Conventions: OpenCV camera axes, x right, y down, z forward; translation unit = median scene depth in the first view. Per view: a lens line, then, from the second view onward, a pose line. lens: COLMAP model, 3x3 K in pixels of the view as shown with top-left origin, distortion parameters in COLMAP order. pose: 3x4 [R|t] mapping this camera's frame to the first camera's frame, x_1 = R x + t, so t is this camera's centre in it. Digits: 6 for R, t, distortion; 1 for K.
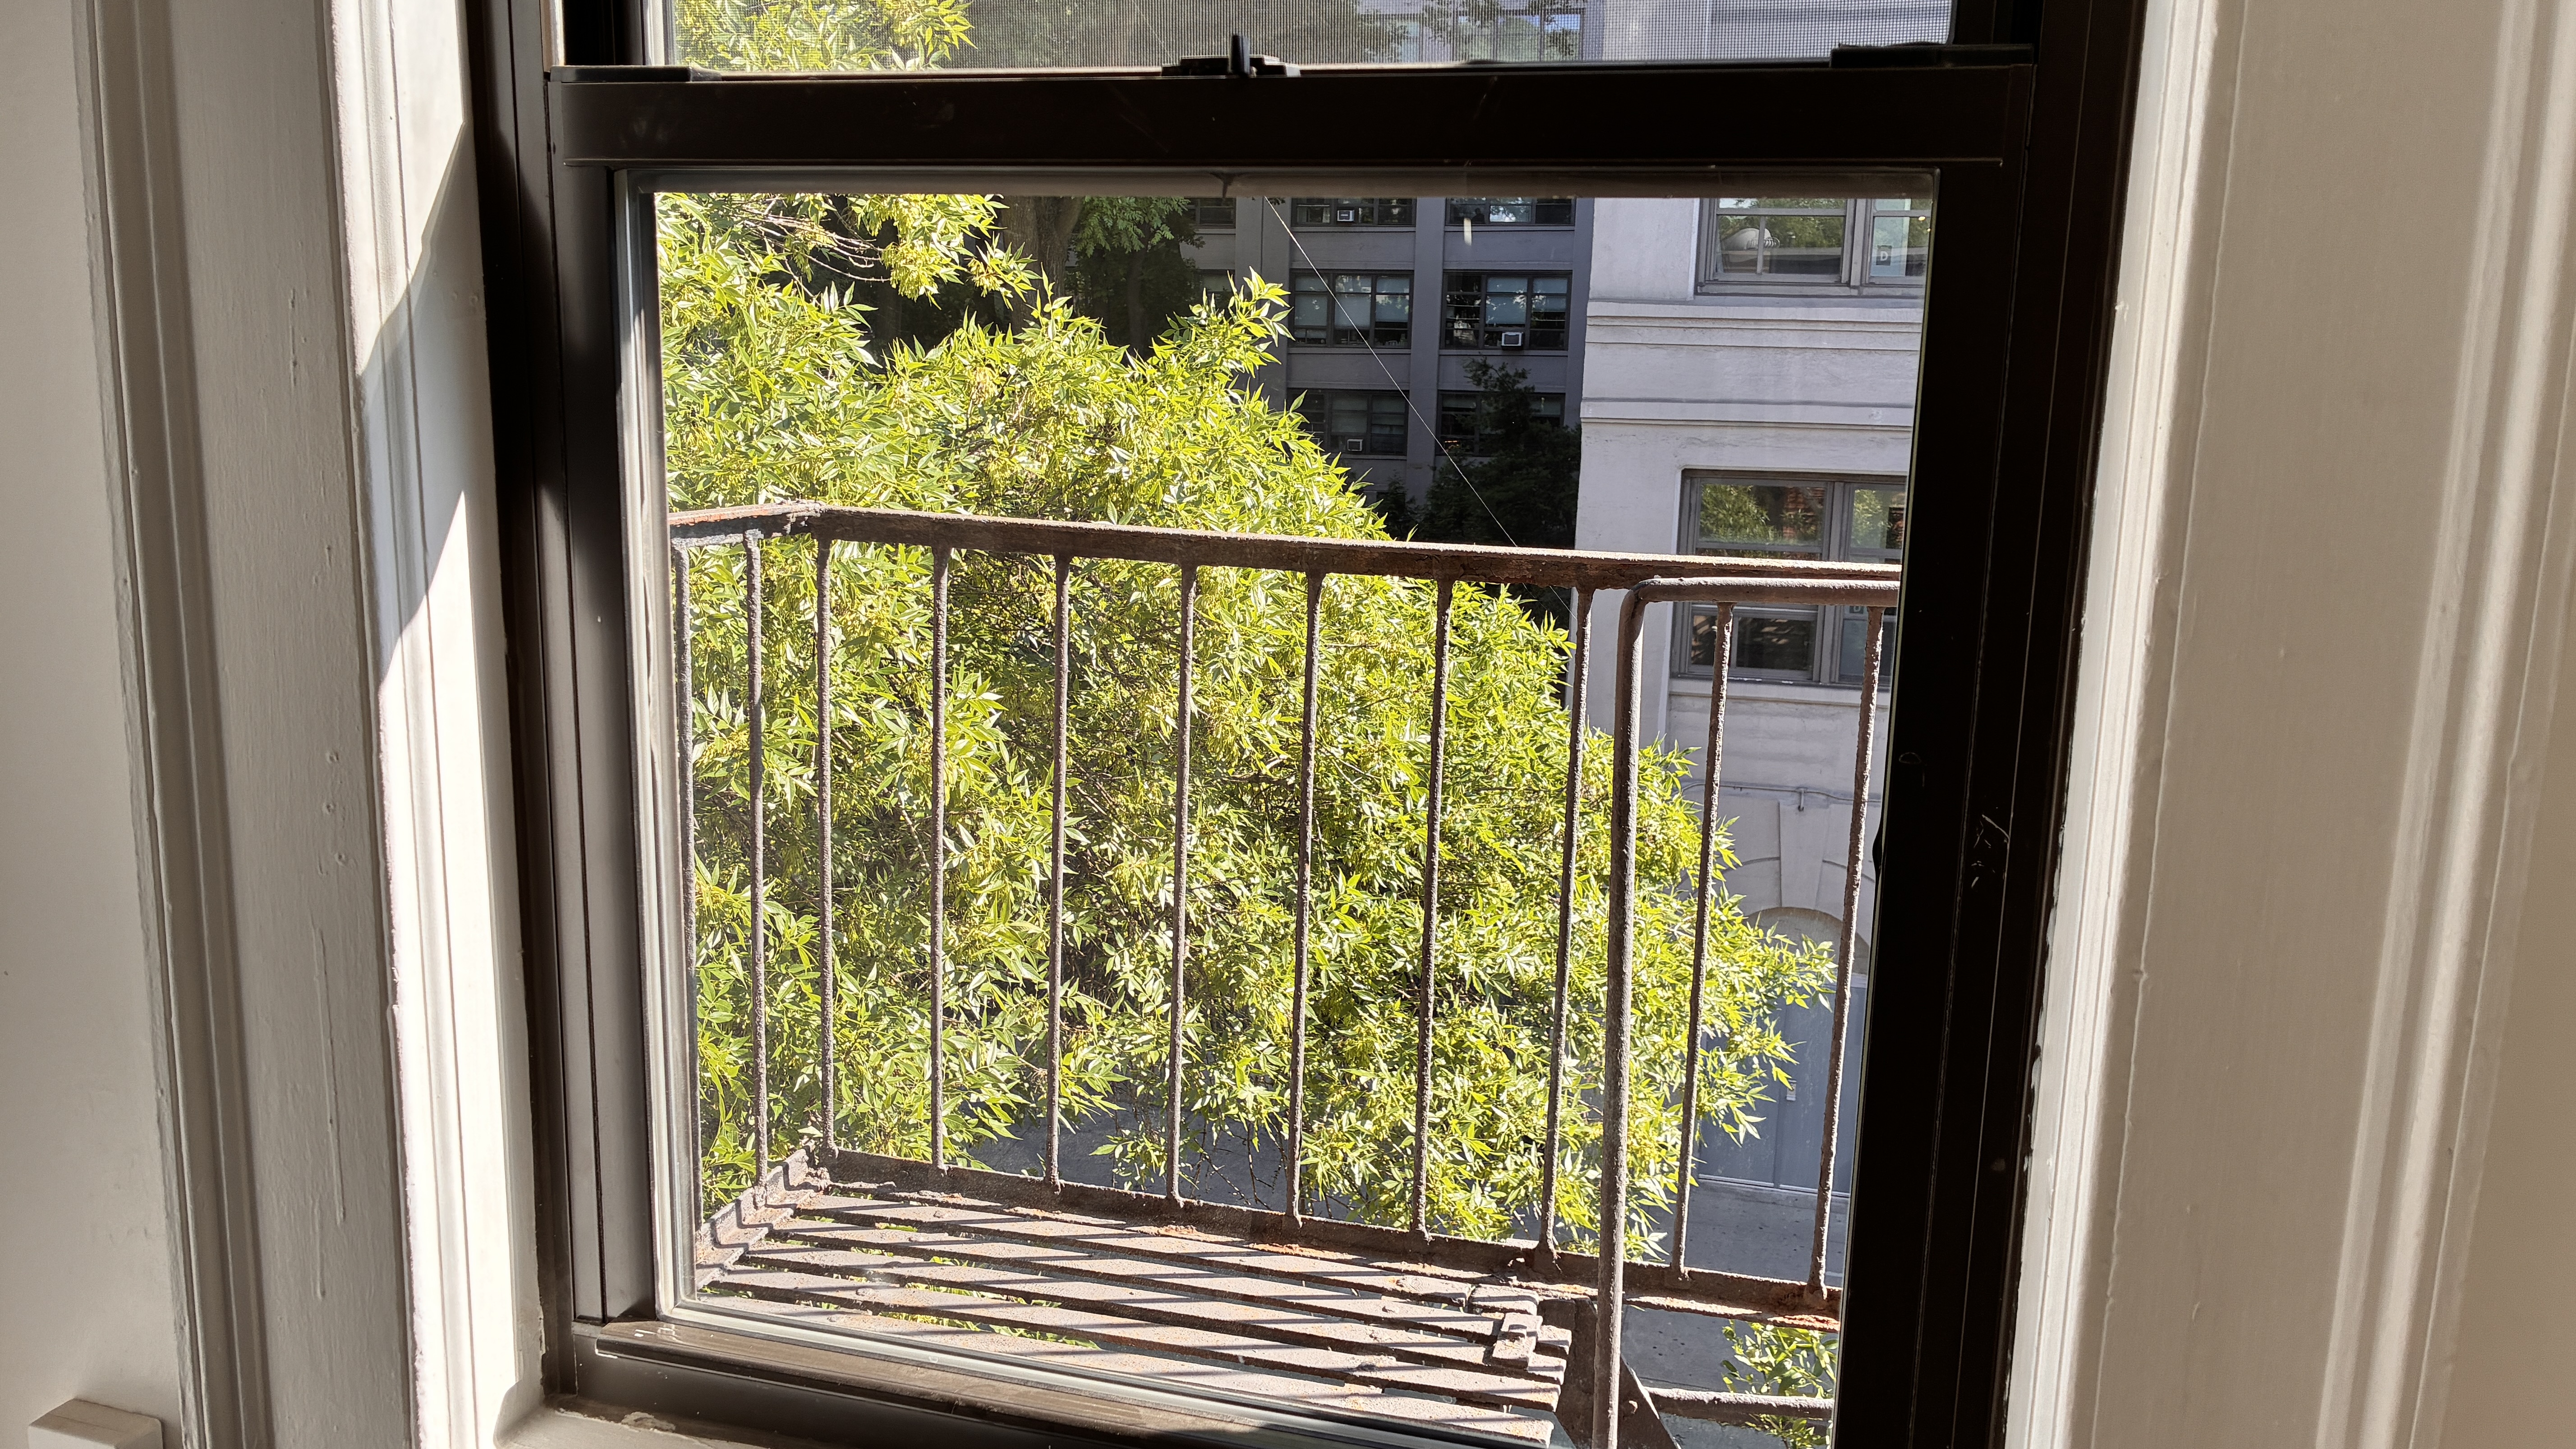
lens RADIAL K [[1955.9, 0, 1291.6], [0, 1955.9, 655.6], [0, 0, 1]] dist [0.033554, -0.040267]
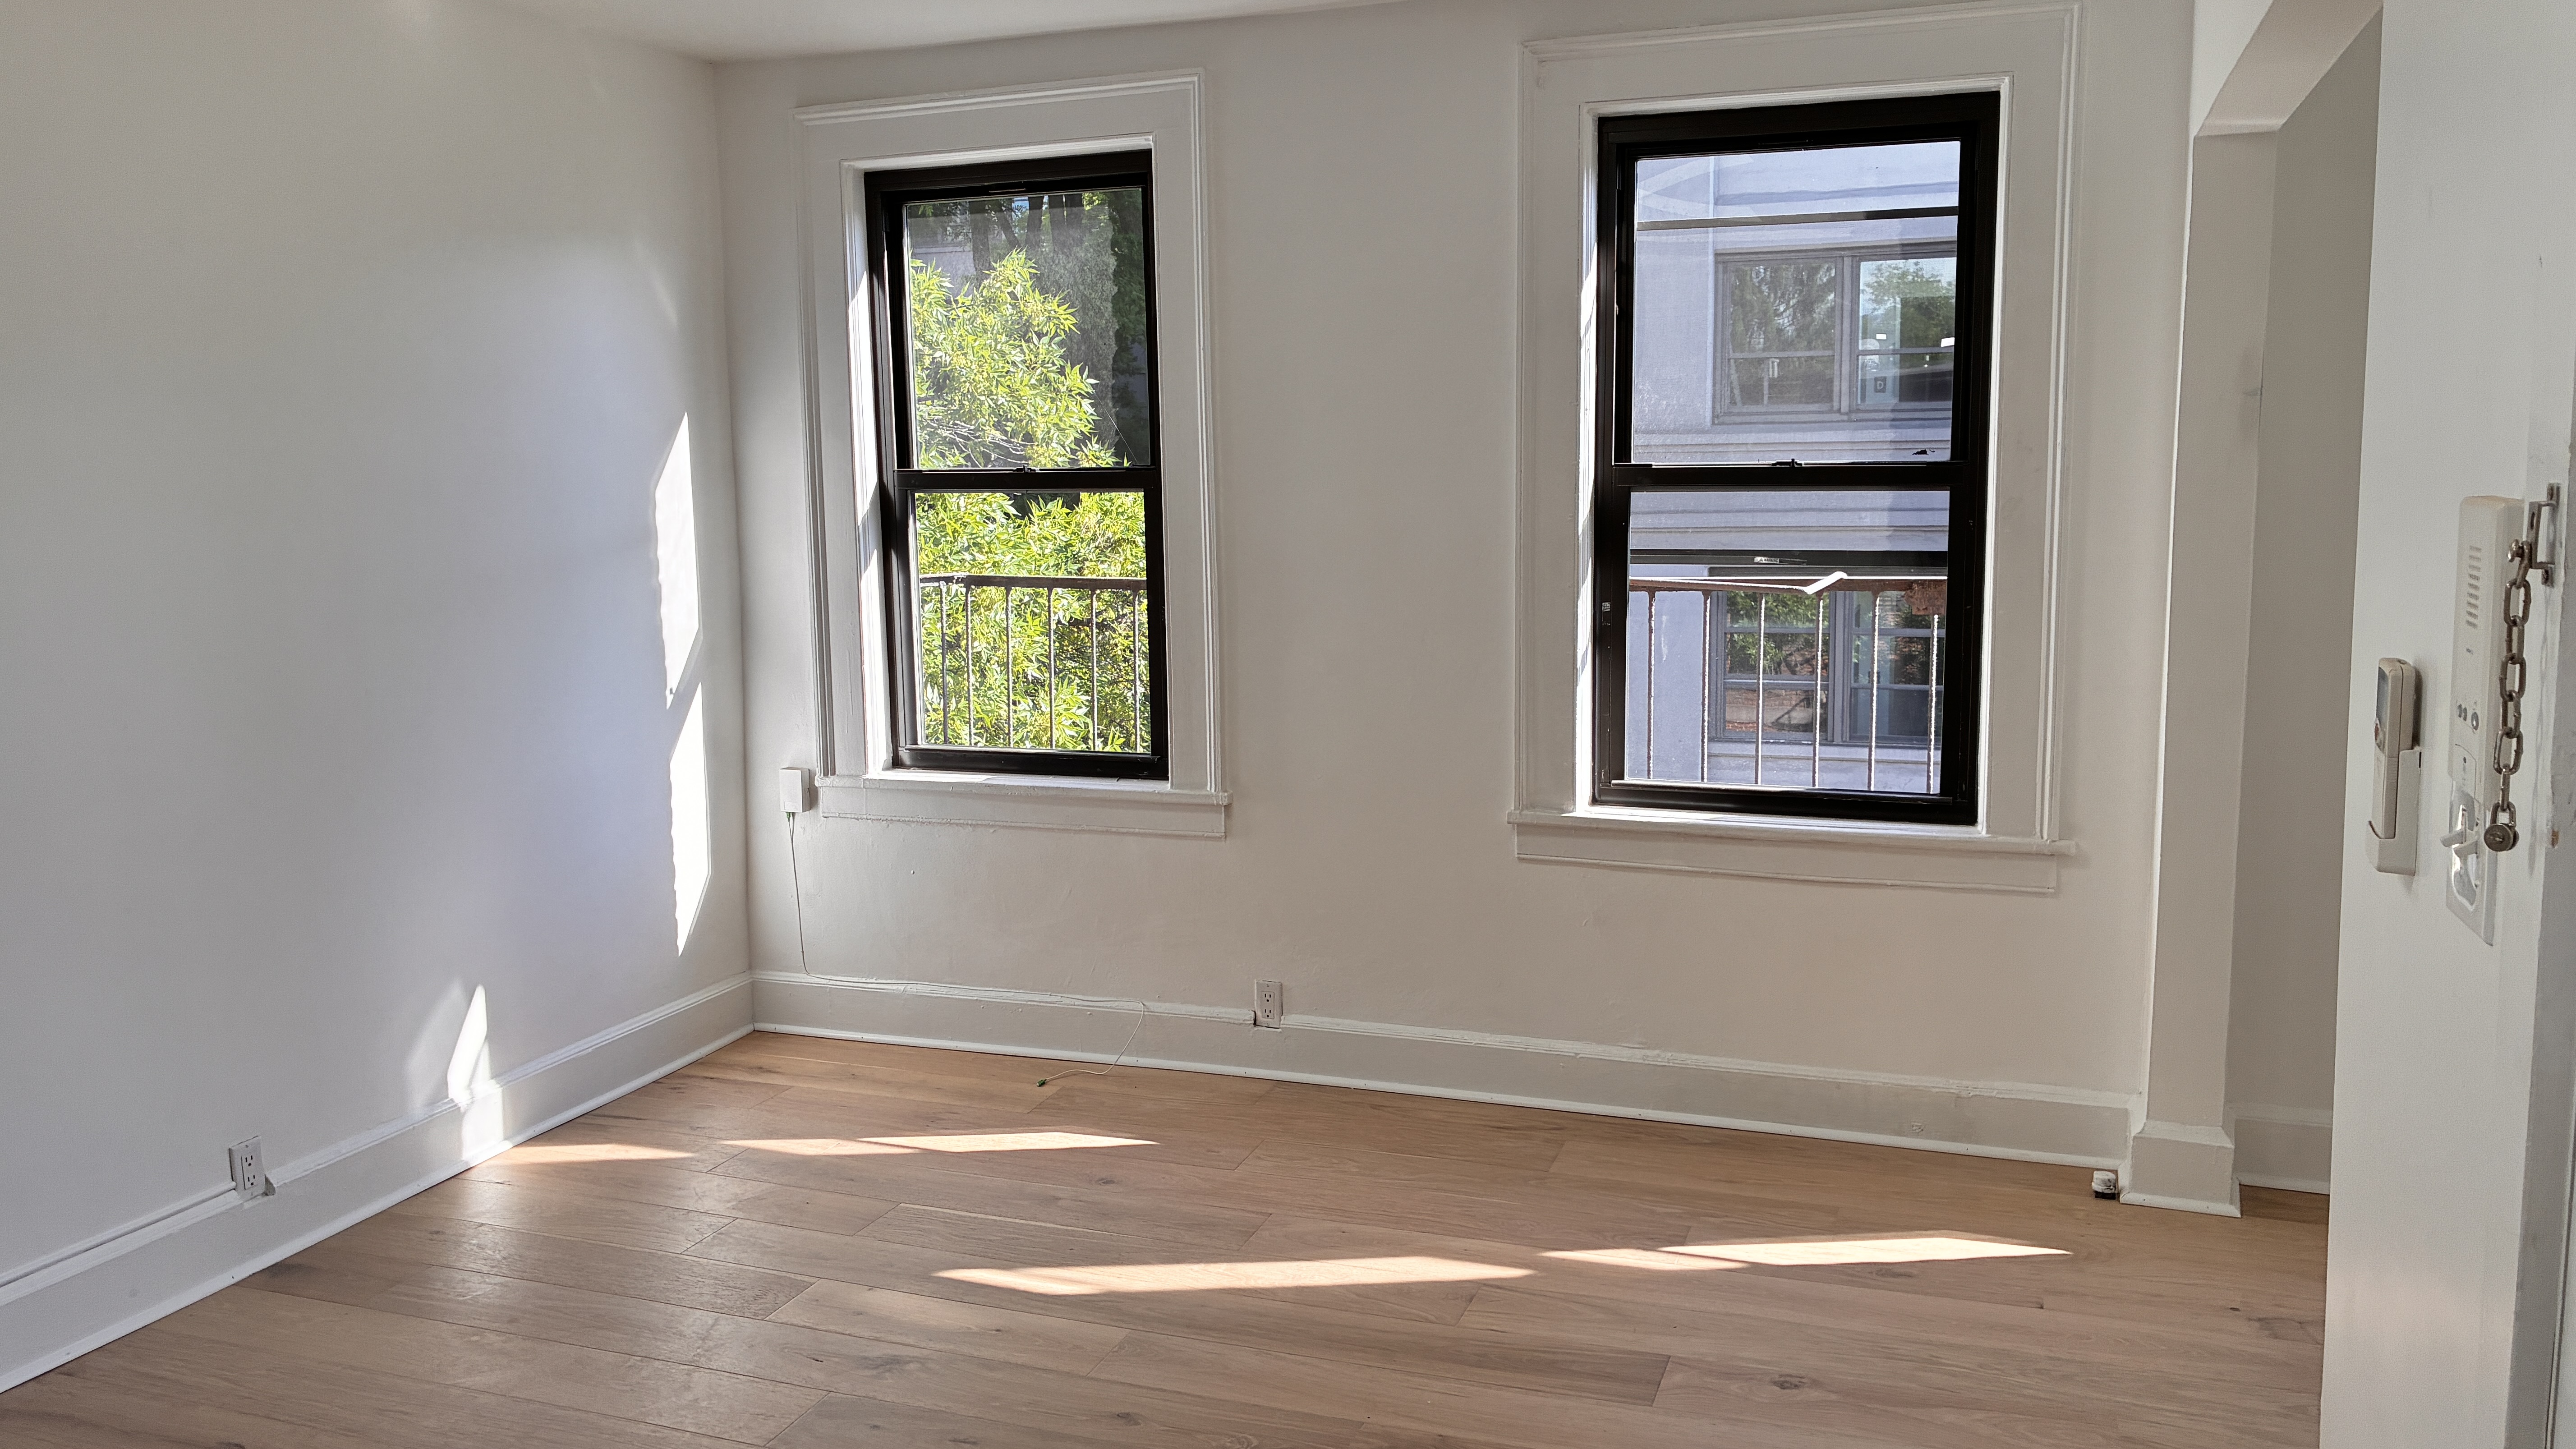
lens RADIAL K [[1955.9, 0, 1290.7], [0, 1955.9, 701.8], [0, 0, 1]] dist [0.033554, -0.040267]
pose [[0.994144, -0.027430, -0.104528, 0.467488], [0.023252, 0.998889, -0.040979, 0.216814], [0.105536, 0.038309, 0.993677, -1.581250]]
